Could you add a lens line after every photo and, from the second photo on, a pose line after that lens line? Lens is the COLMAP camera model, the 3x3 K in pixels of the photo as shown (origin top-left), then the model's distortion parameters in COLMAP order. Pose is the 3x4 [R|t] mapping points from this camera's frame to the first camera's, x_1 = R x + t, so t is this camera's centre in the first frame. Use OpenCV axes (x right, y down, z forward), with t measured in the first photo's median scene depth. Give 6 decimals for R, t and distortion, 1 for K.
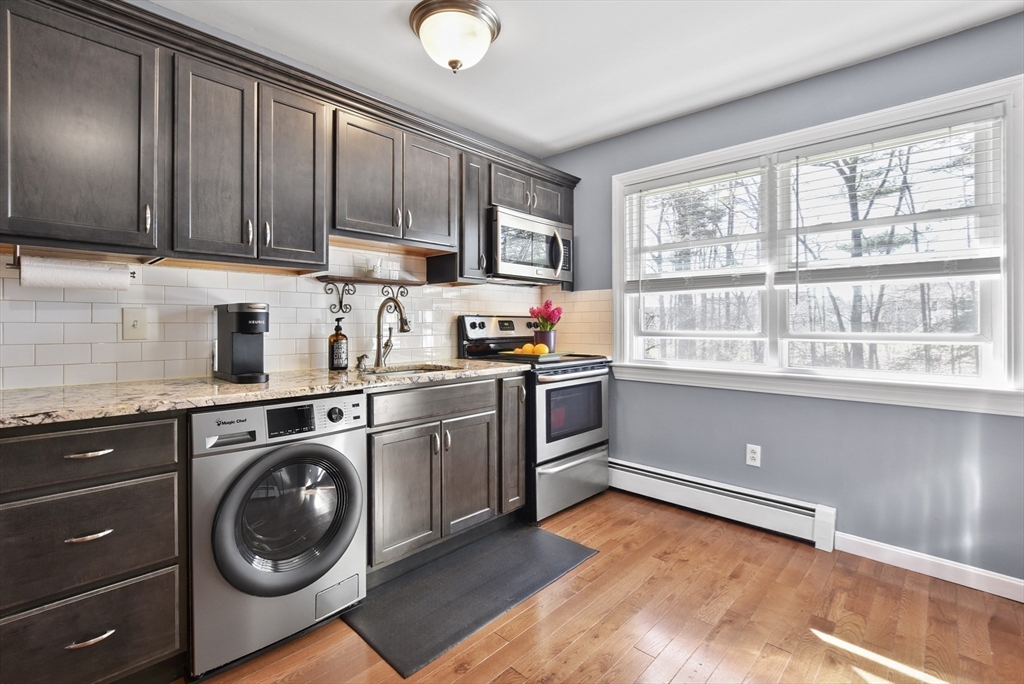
lens RADIAL K [[457.0, 0, 525.4], [0, 457.0, 320.8], [0, 0, 1]] dist [-0.018411, -0.001825]
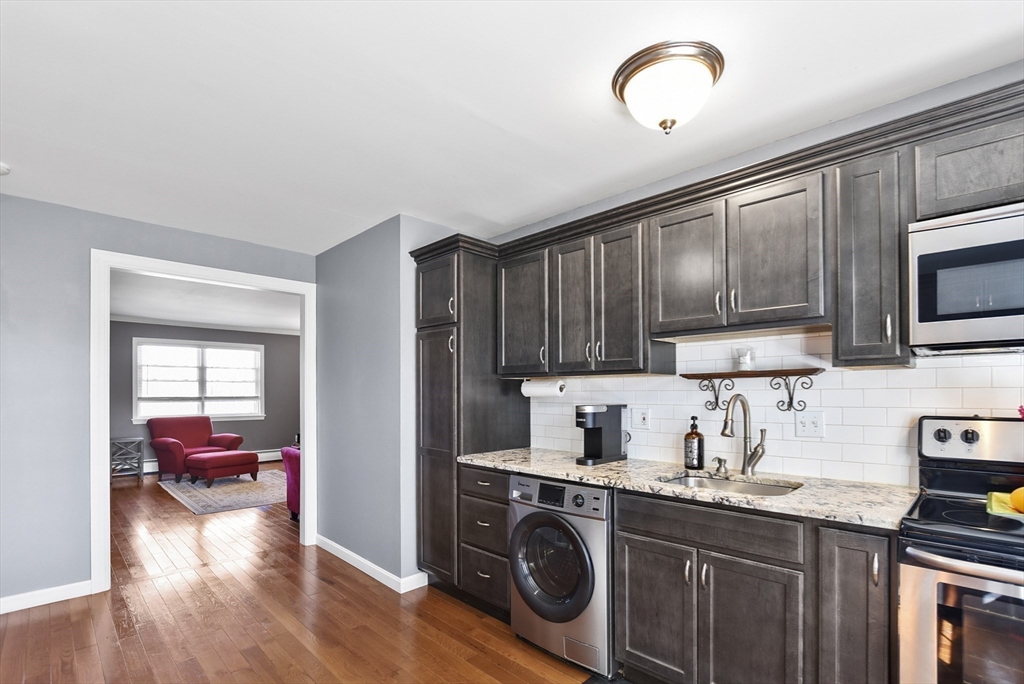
lens RADIAL K [[457.0, 0, 522.3], [0, 457.0, 393.8], [0, 0, 1]] dist [-0.018411, -0.001825]
pose [[-0.009185, 0.002122, -0.999956, 0.584716], [0.006142, 0.999979, 0.002066, -0.059440], [0.999939, -0.006123, -0.009198, 0.640301]]
